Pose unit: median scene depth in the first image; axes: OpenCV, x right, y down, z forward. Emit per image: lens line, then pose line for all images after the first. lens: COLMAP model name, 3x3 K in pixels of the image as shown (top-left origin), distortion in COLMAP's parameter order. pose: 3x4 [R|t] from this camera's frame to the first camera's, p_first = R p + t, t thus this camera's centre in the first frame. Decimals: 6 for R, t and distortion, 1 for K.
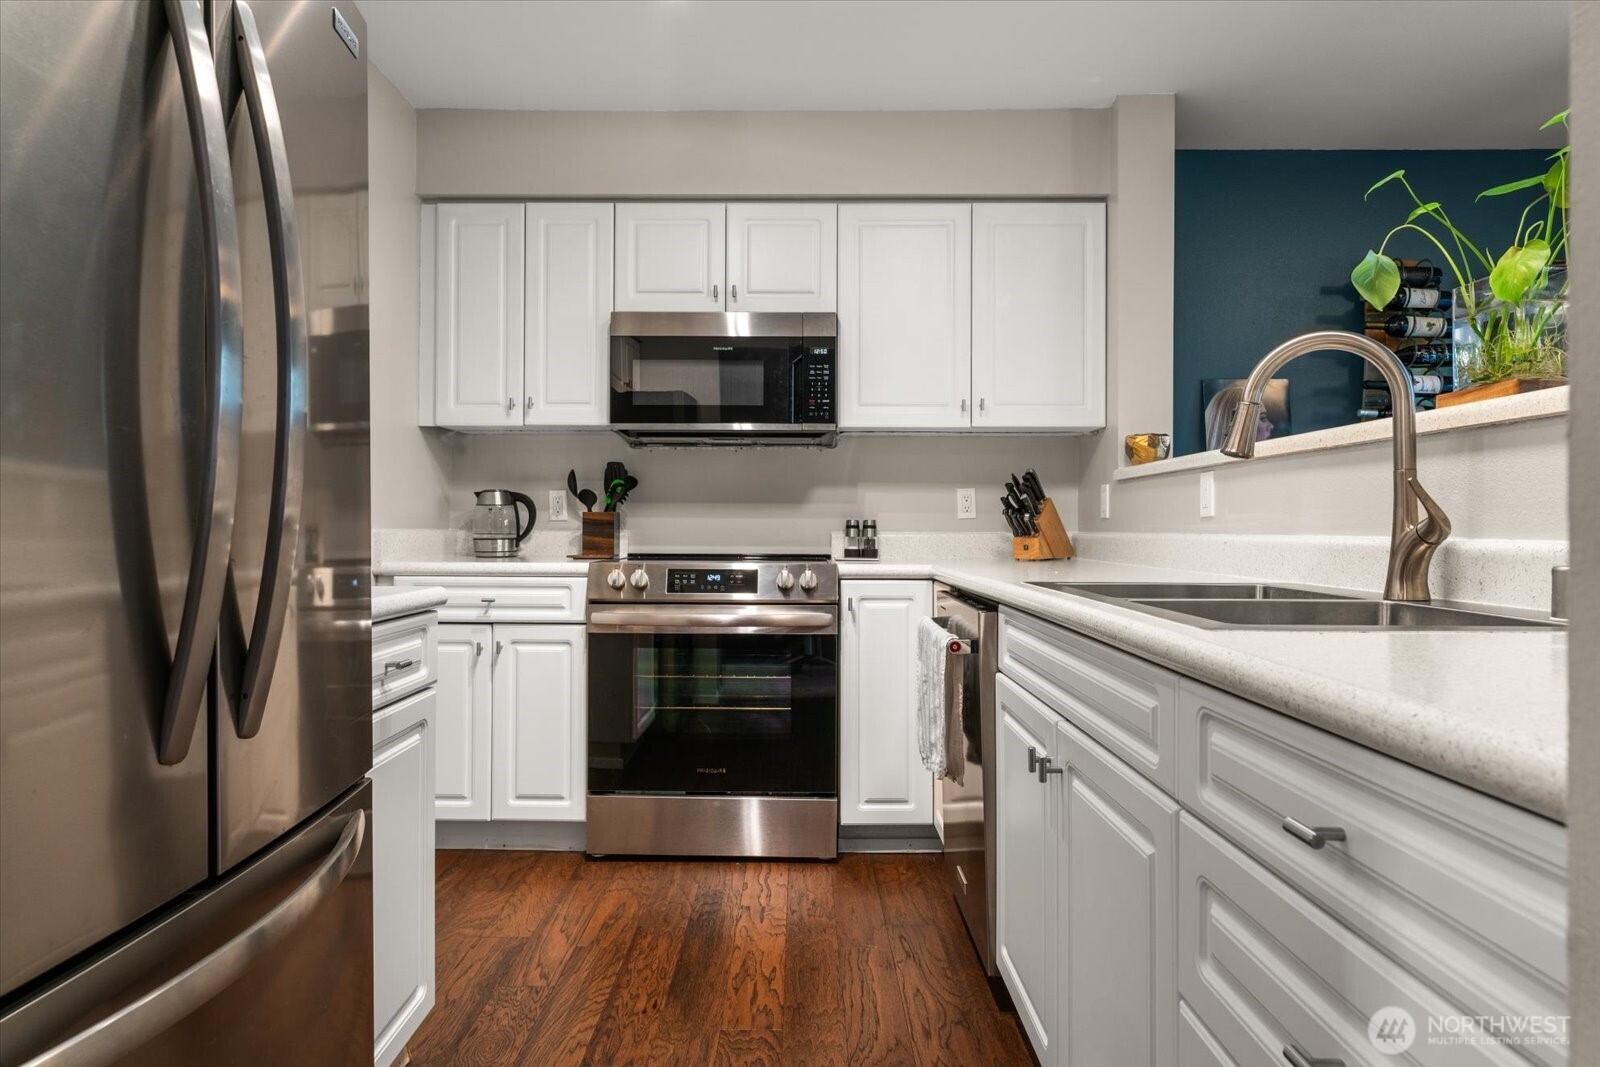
lens RADIAL K [[915.3, 0, 792.7], [0, 915.3, 519.6], [0, 0, 1]] dist [-0.006272, 0.006432]
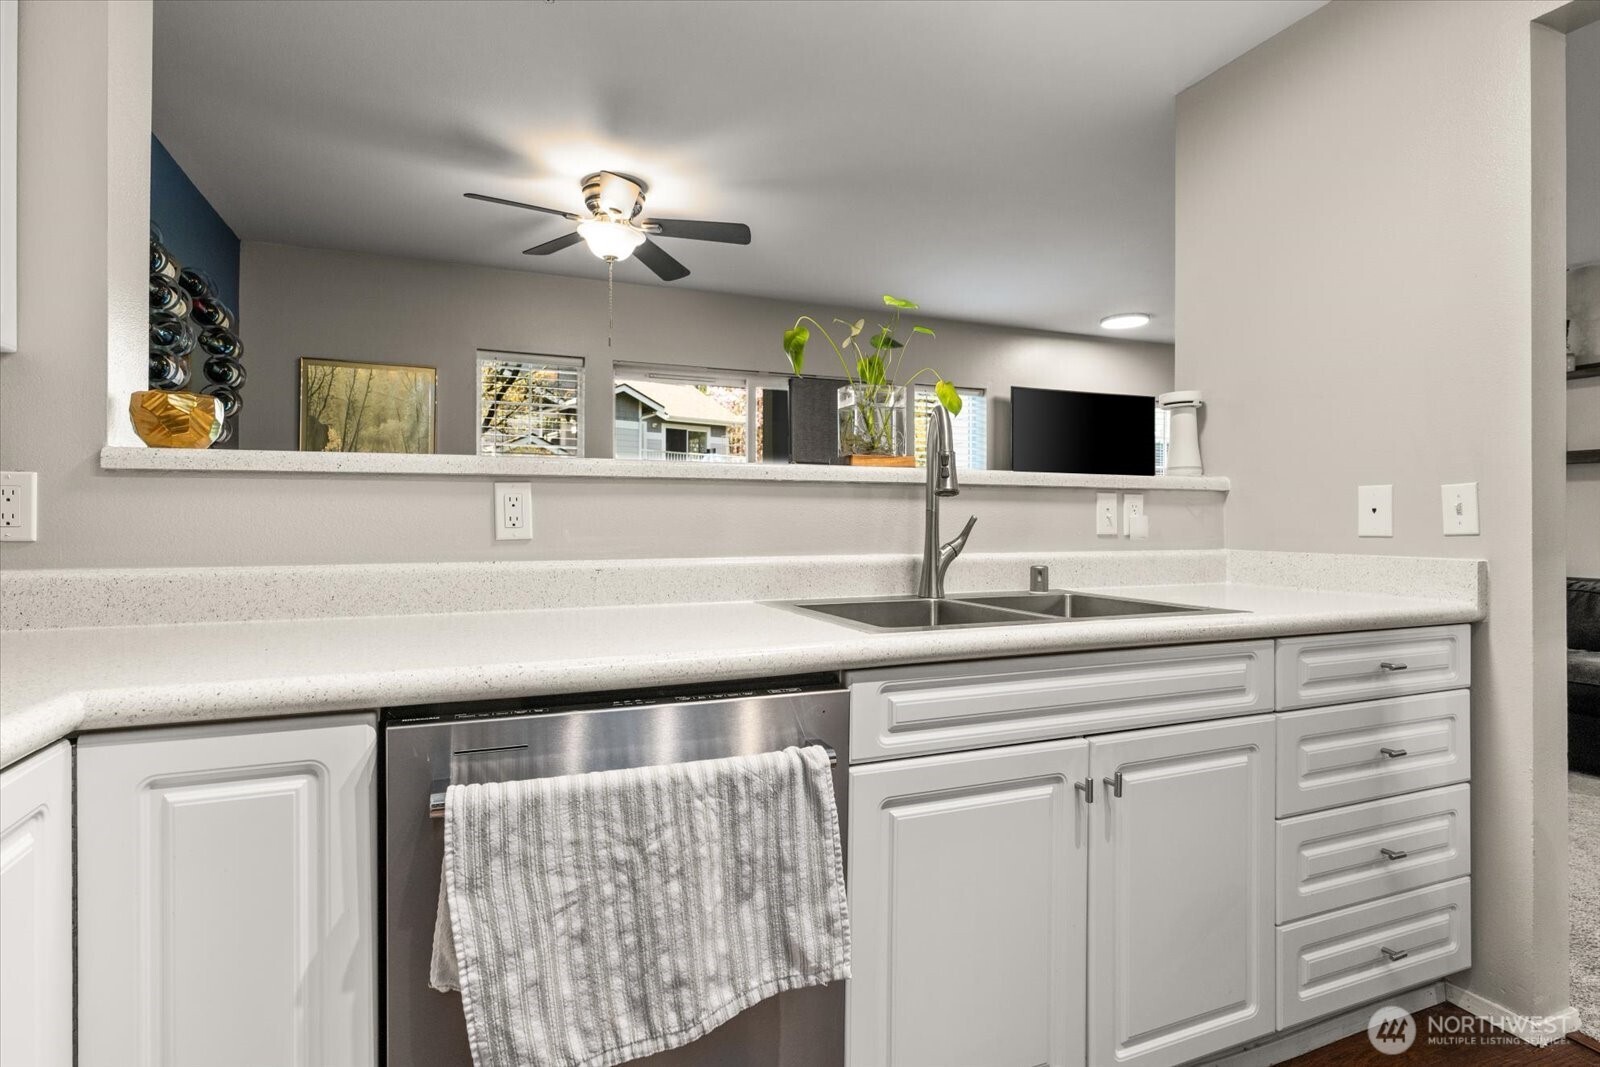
lens RADIAL K [[790.5, 0, 795.9], [0, 790.5, 534.9], [0, 0, 1]] dist [-0.006633, 0.004316]
pose [[-0.384228, -0.016990, 0.923082, -0.214182], [-0.008732, 0.999853, 0.014768, -0.015318], [-0.923197, -0.002386, -0.384320, 0.846512]]
